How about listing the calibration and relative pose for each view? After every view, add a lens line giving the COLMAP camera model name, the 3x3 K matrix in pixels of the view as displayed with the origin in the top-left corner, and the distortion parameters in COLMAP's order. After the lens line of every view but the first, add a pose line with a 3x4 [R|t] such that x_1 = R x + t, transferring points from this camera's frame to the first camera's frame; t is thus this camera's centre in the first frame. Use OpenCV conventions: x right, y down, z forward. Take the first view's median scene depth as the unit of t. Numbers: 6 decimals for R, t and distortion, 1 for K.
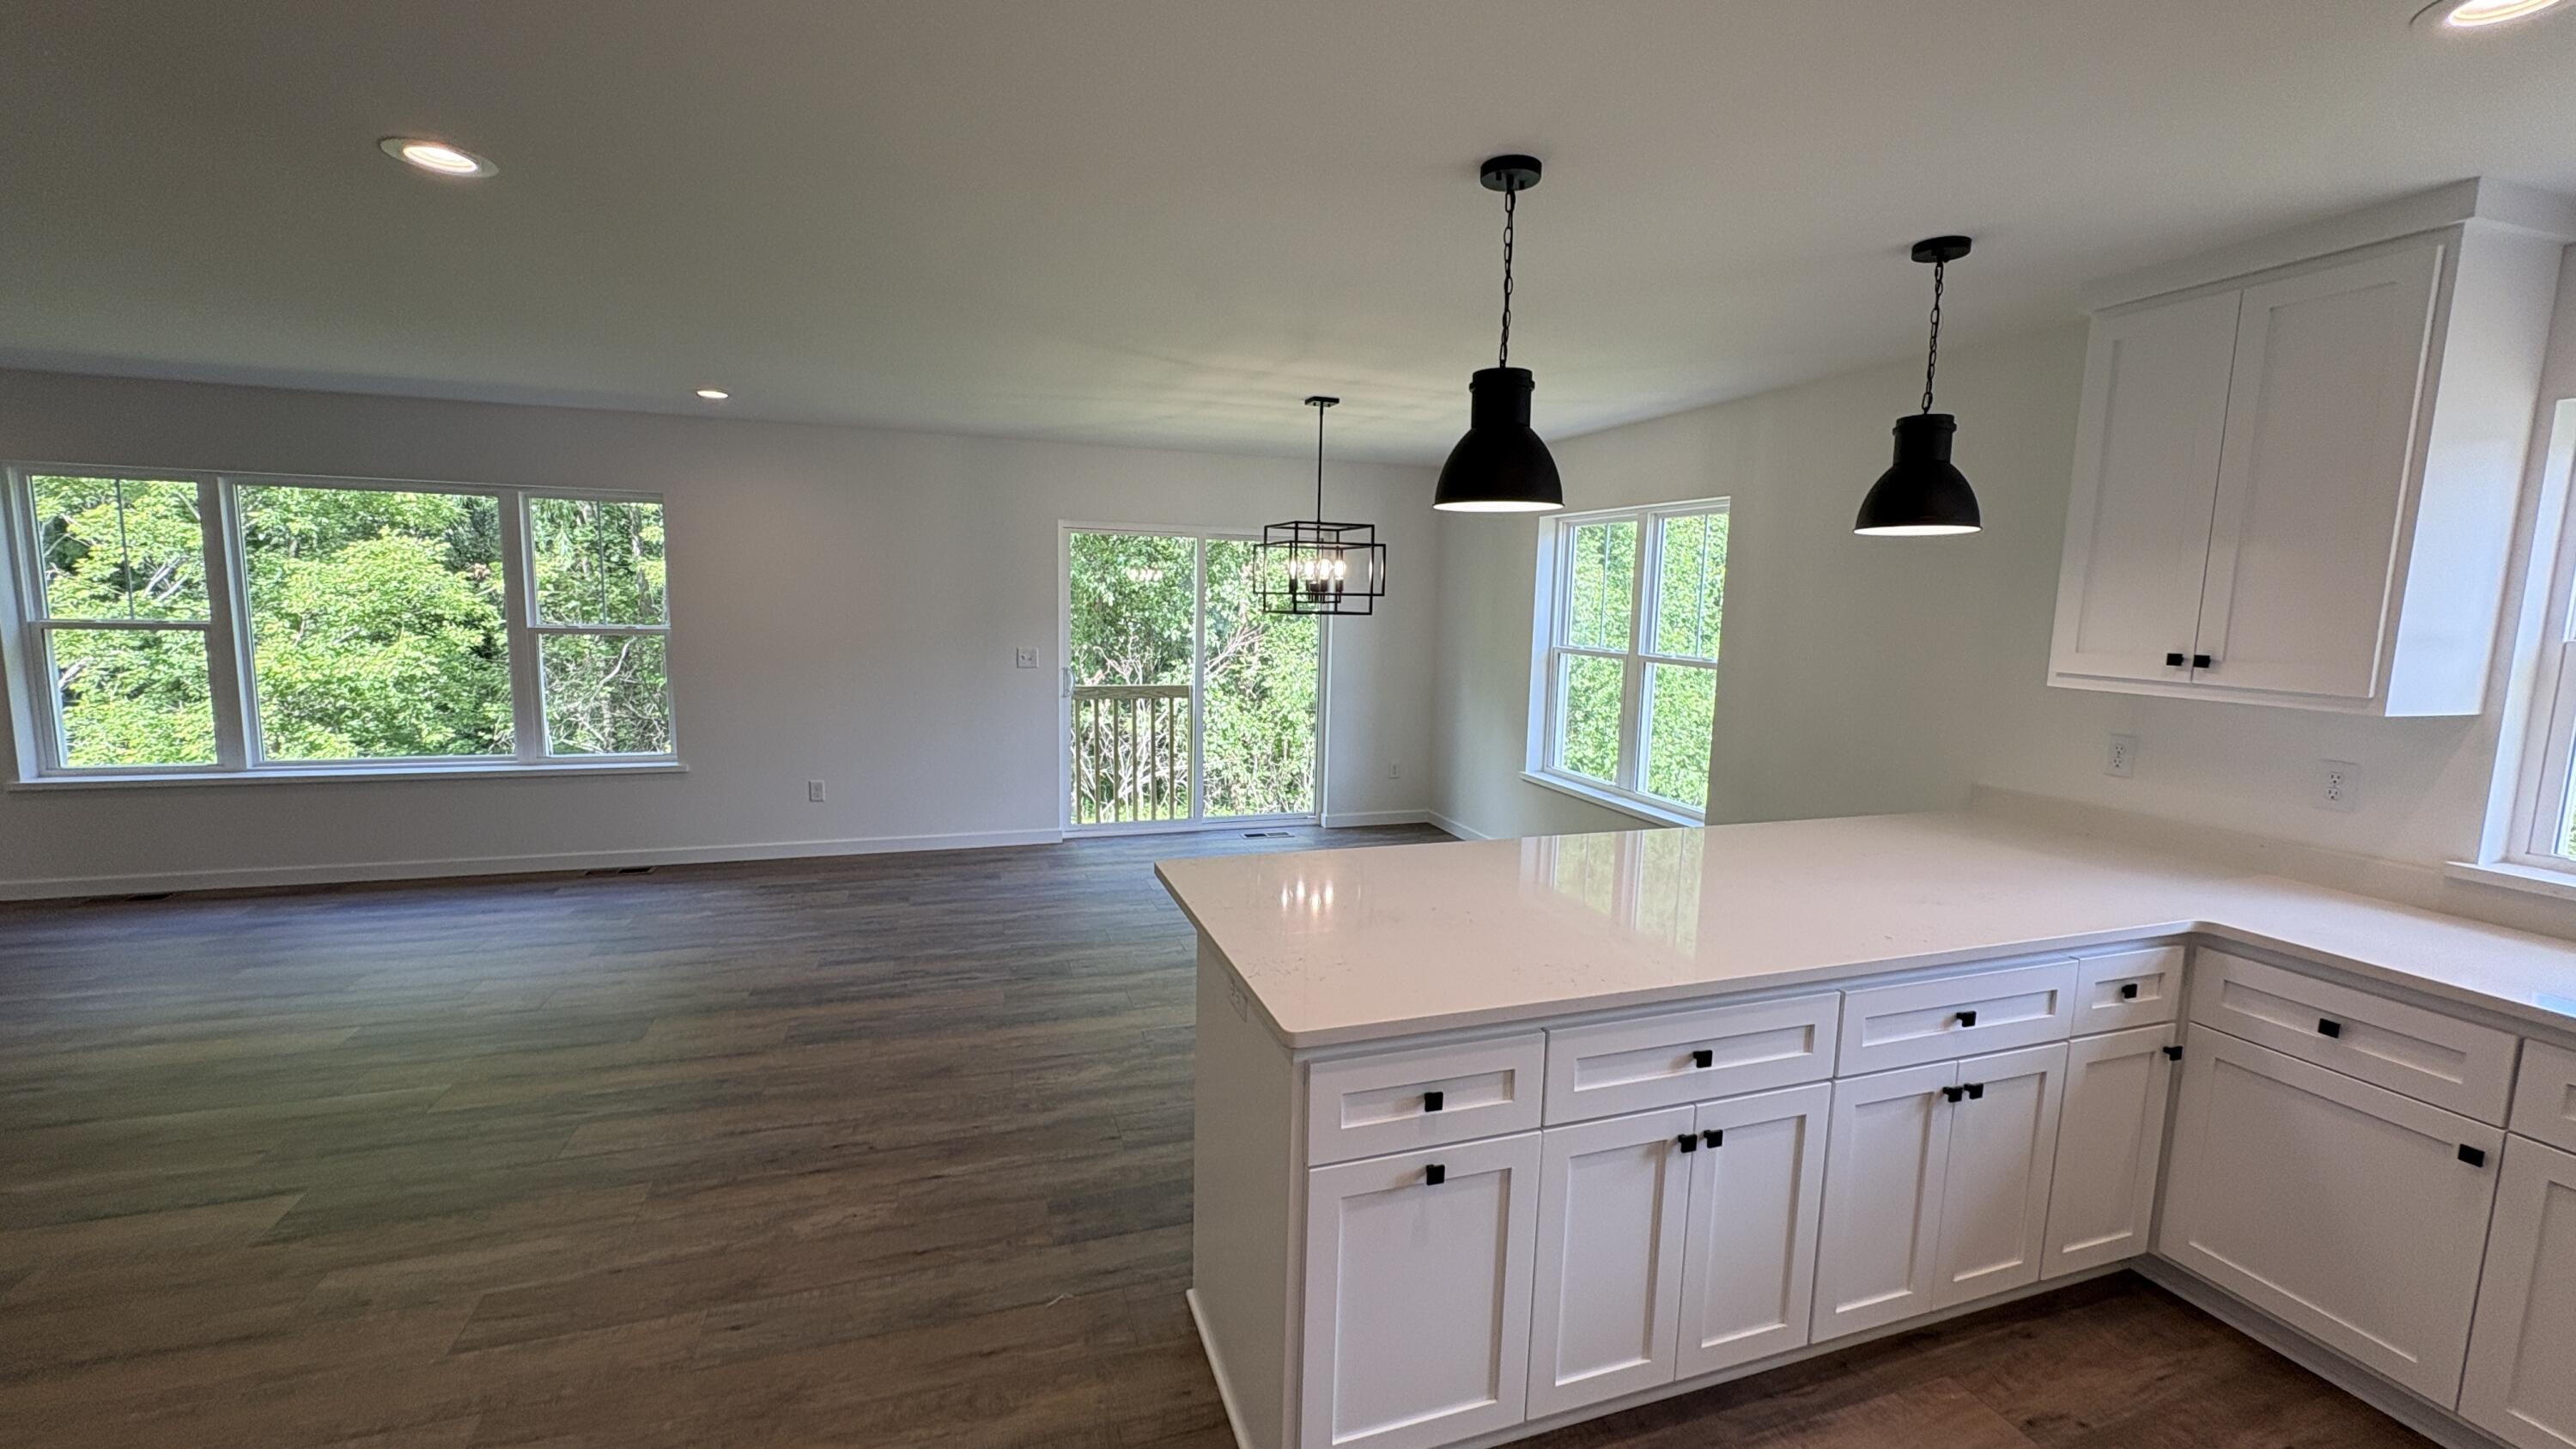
lens RADIAL K [[1020.2, 0, 1289.5], [0, 1020.2, 720.4], [0, 0, 1]] dist [-0.000876, 0.000555]
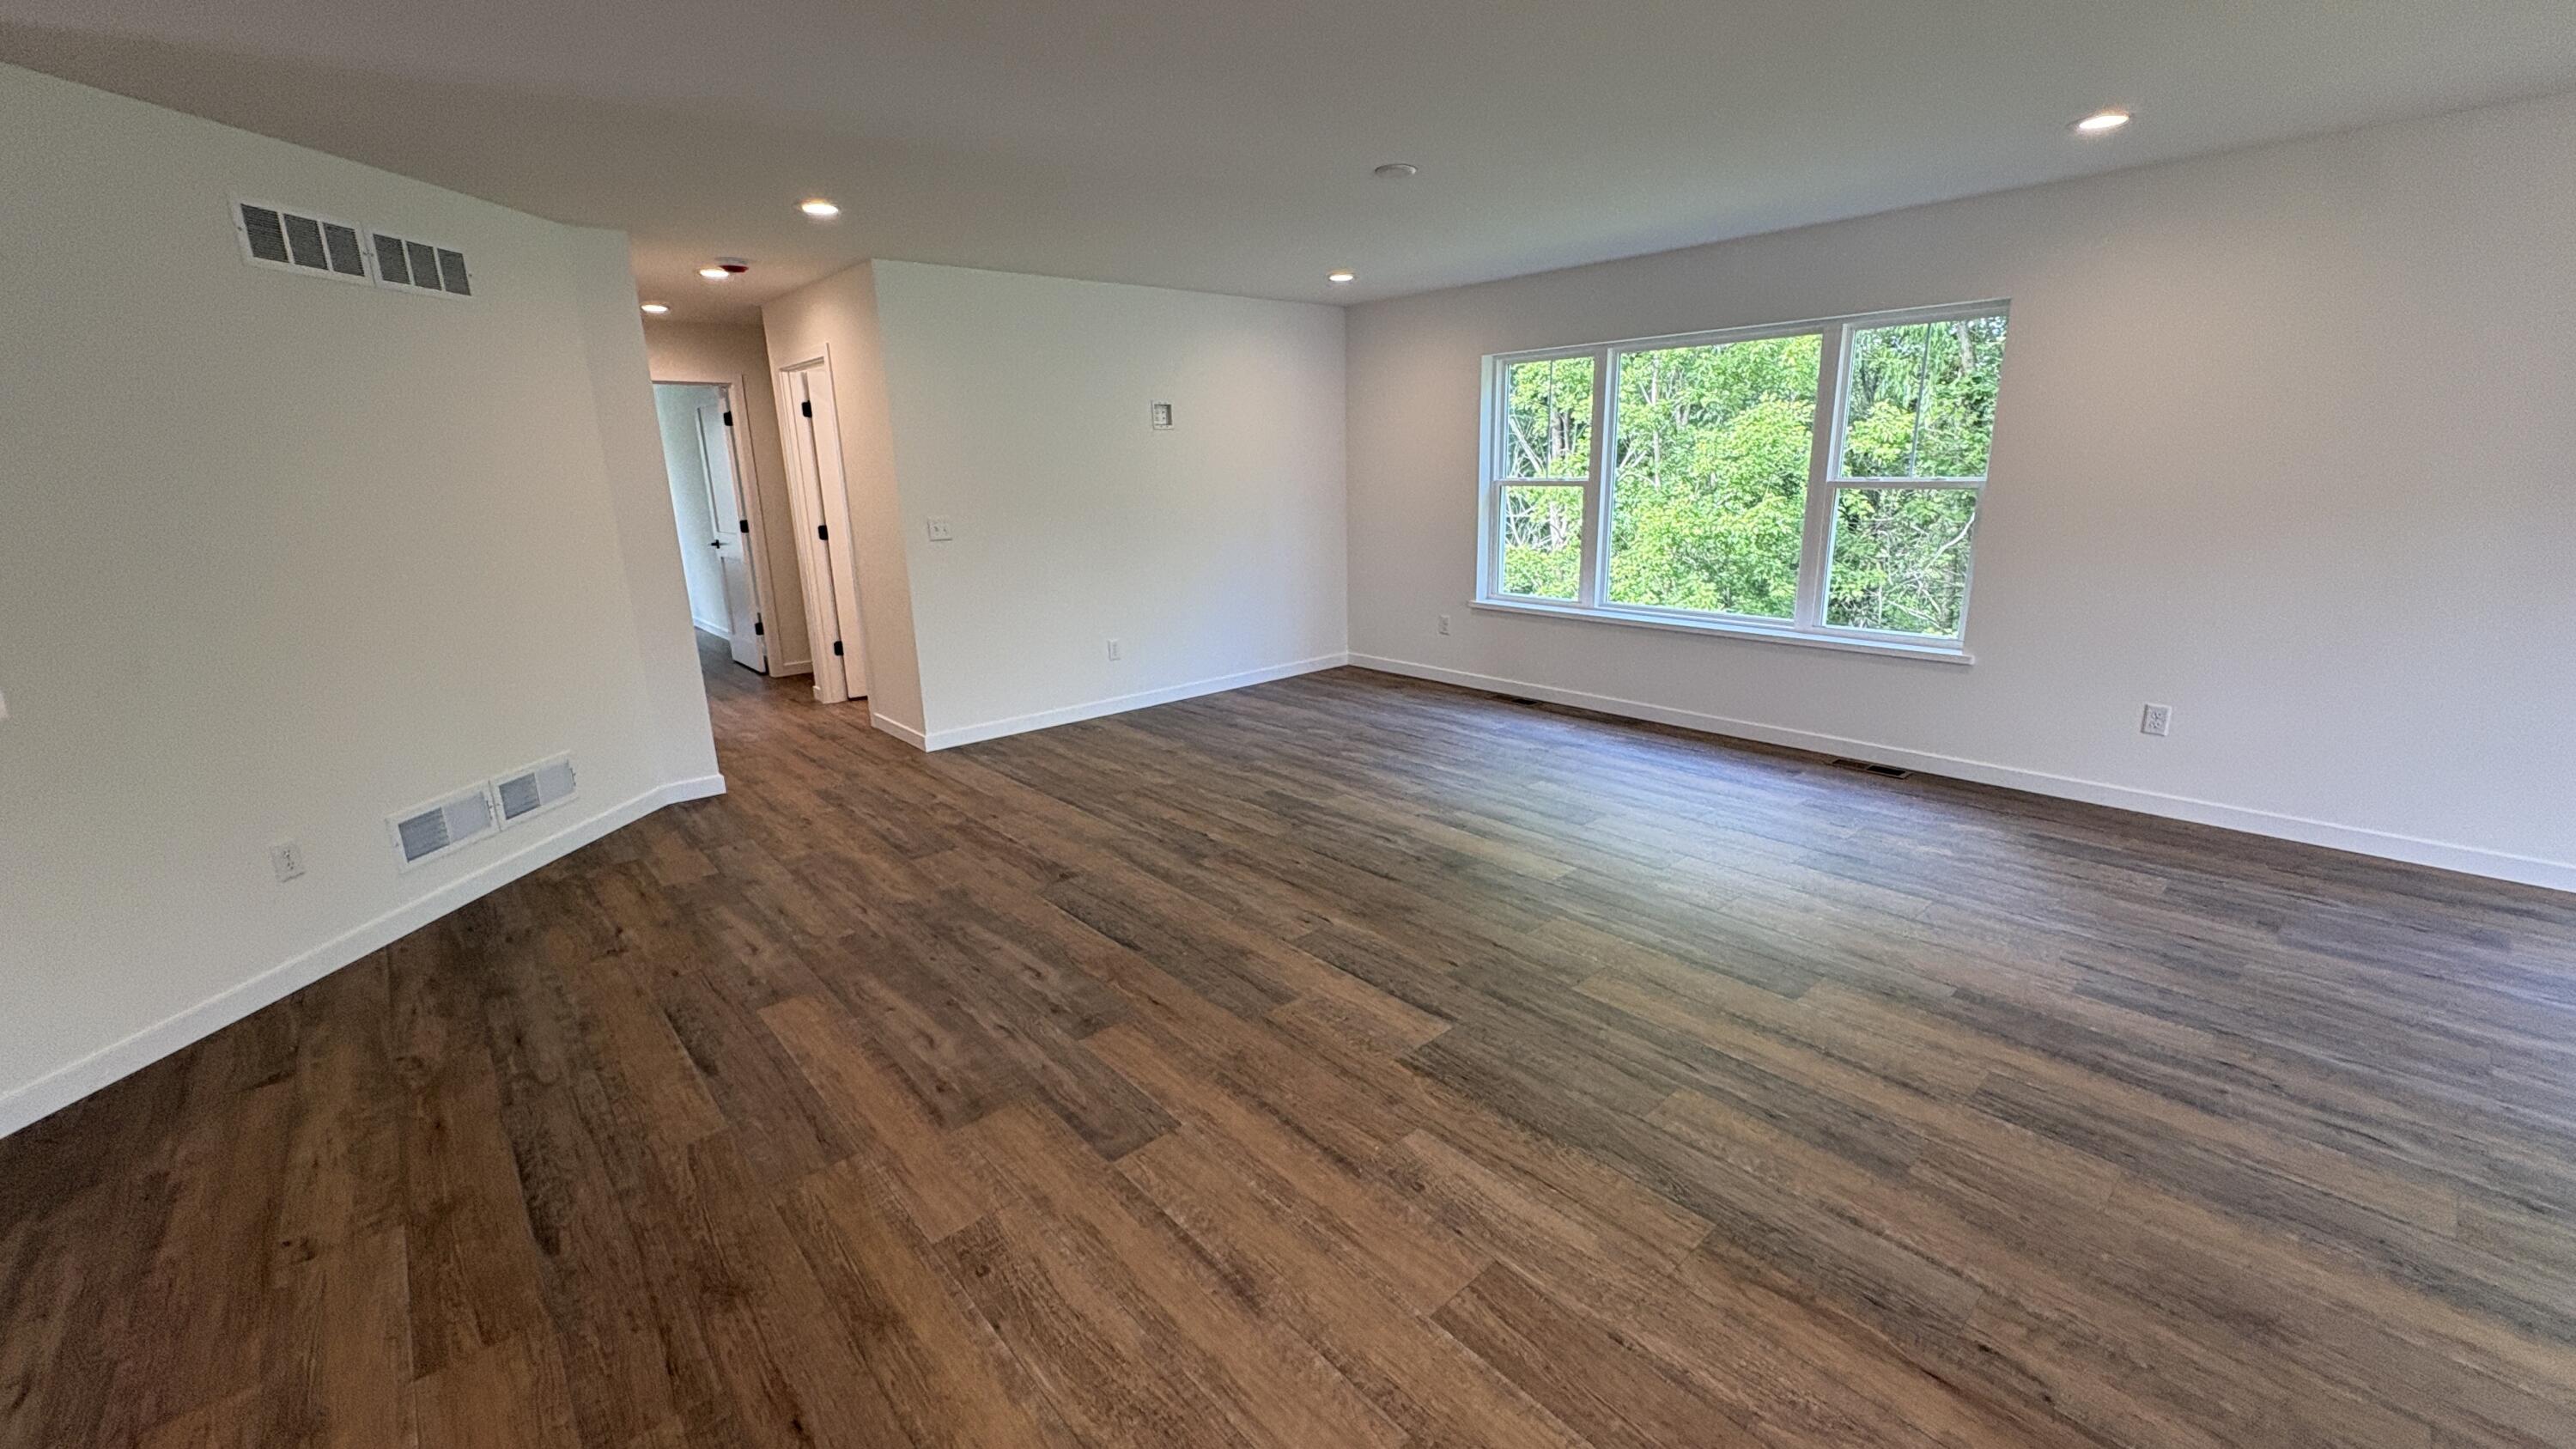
lens RADIAL K [[1020.2, 0, 1291.2], [0, 1020.2, 721.2], [0, 0, 1]] dist [-0.000876, 0.000555]
pose [[0.385142, 0.198331, -0.901294, -0.102184], [-0.081648, 0.980127, 0.180788, -0.010123], [0.919239, 0.003960, 0.393681, 0.291238]]
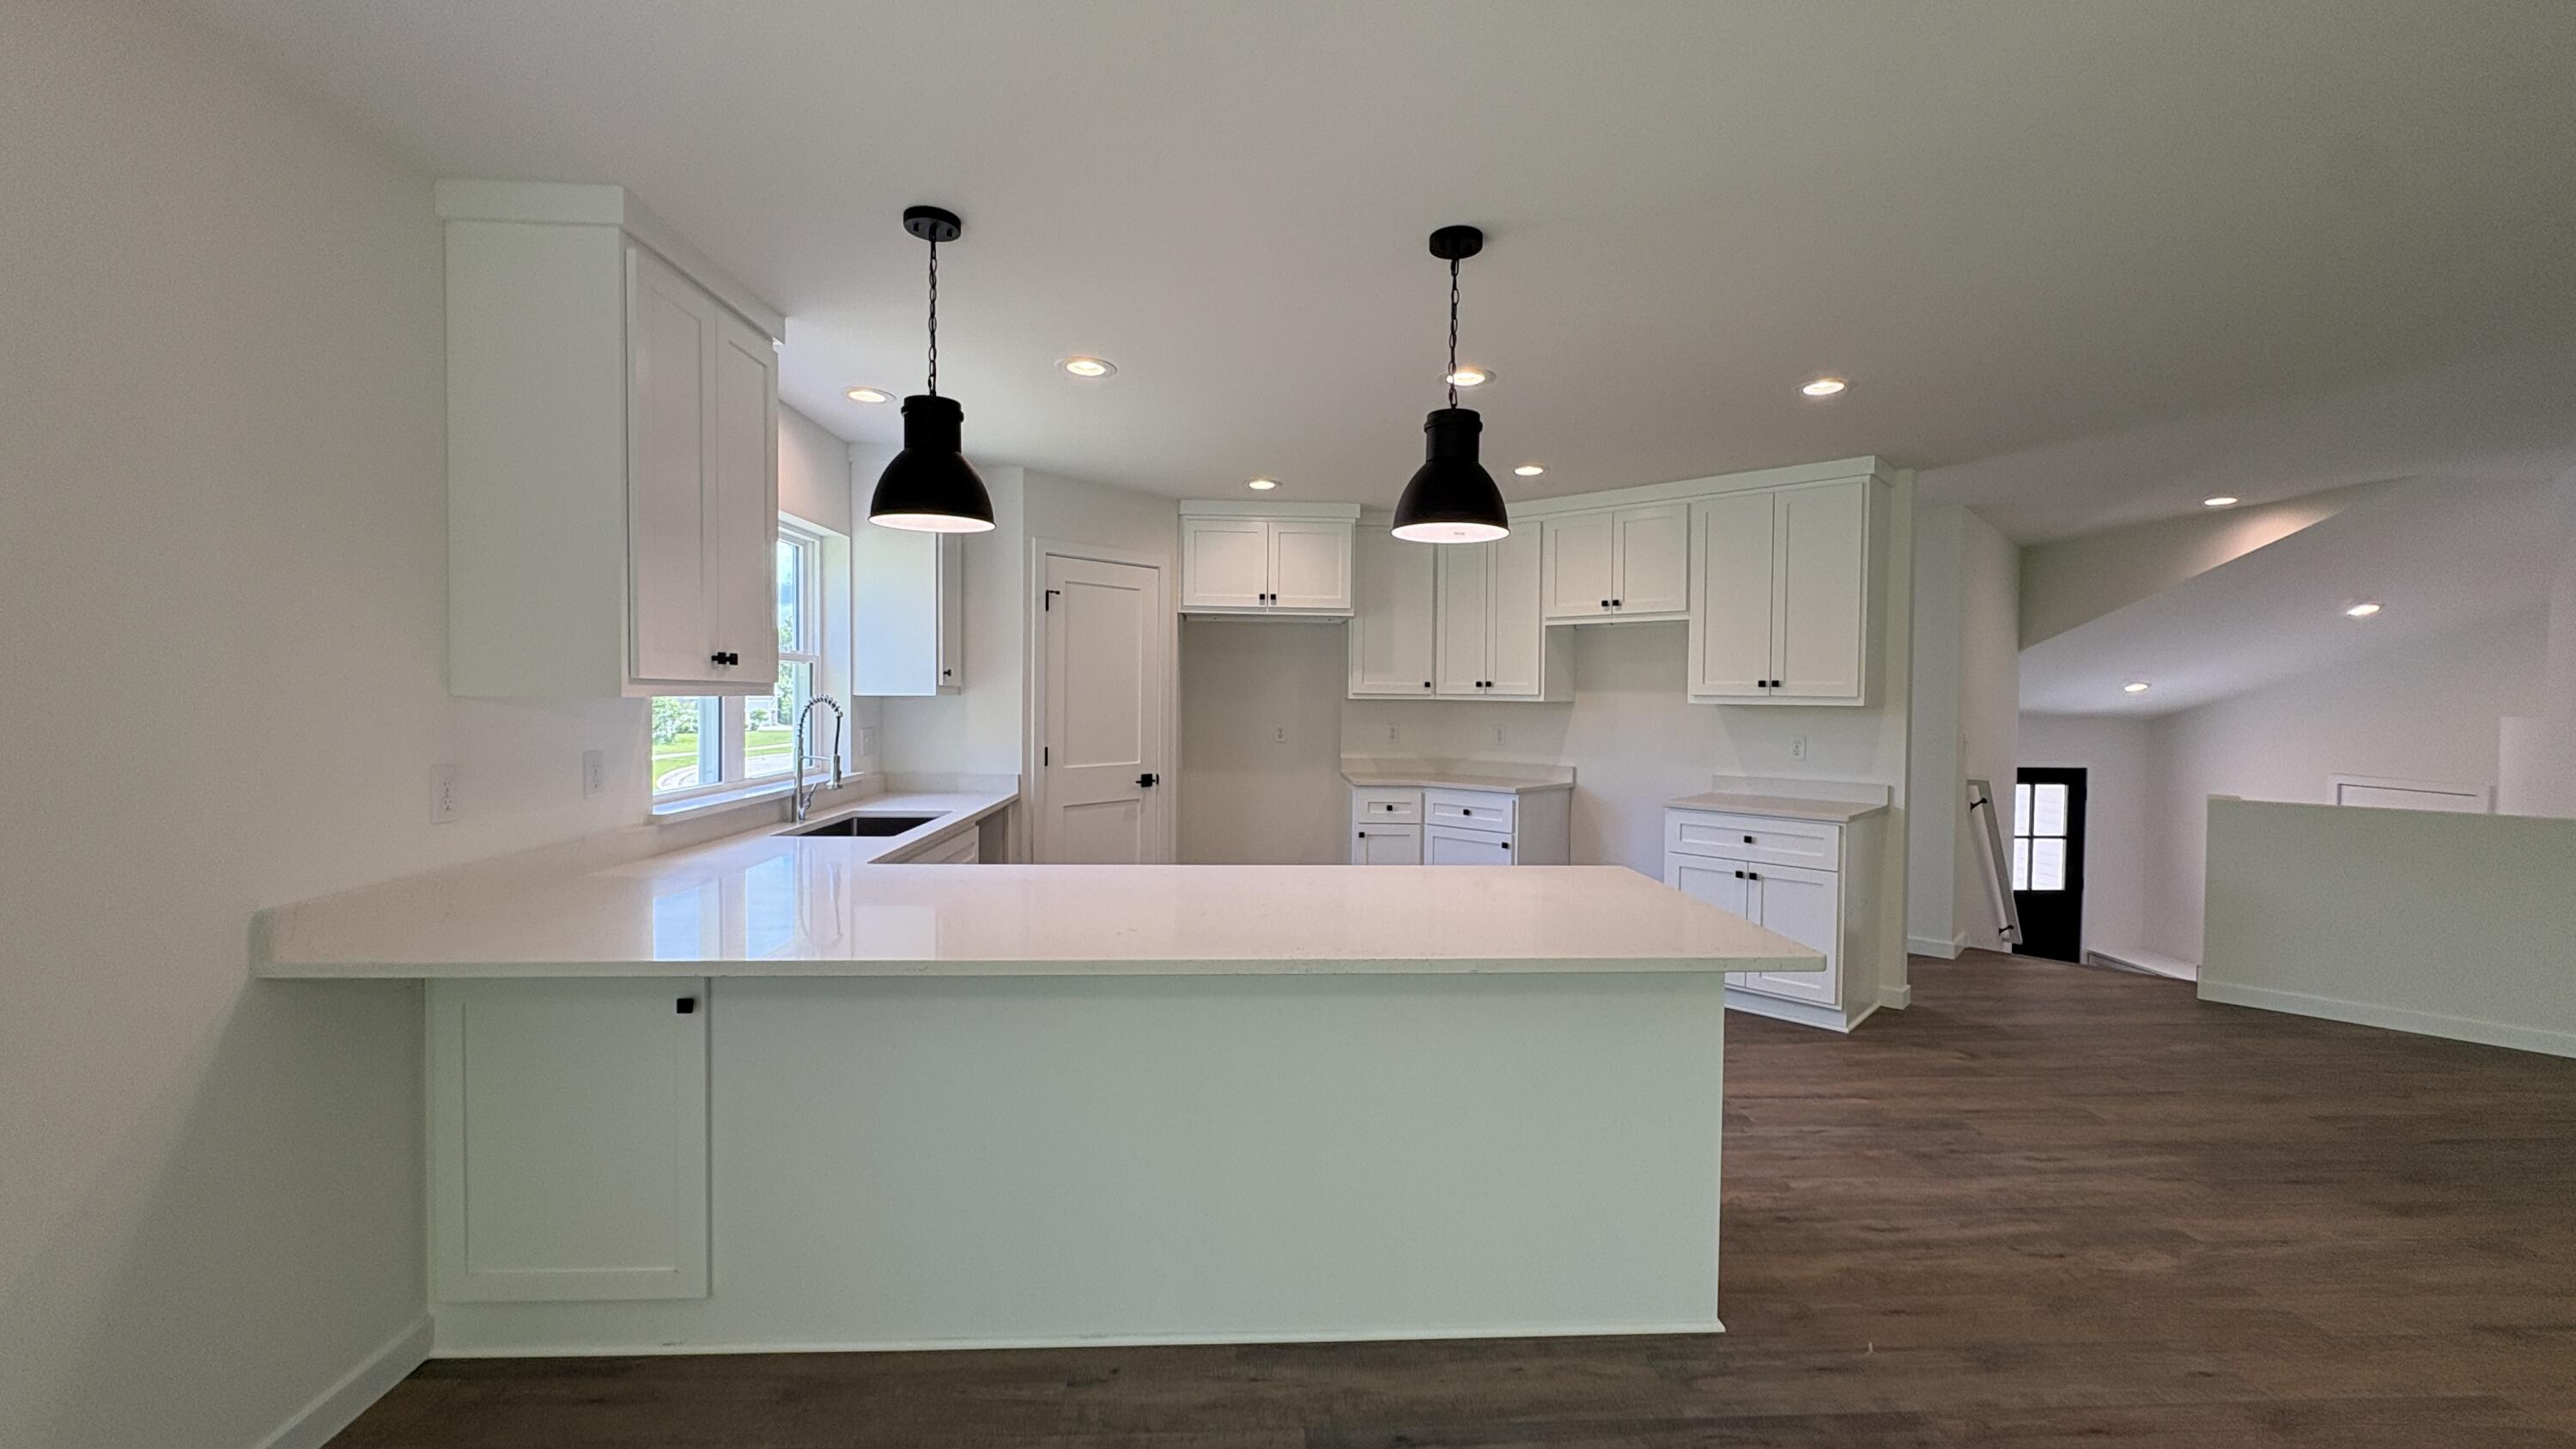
lens RADIAL K [[1020.2, 0, 1288.8], [0, 1020.2, 725.0], [0, 0, 1]] dist [-0.000876, 0.000555]
pose [[-0.960546, -0.041537, 0.275003, 0.032837], [0.001774, 0.987850, 0.155402, -0.095846], [-0.278117, 0.149759, -0.948801, 1.155586]]
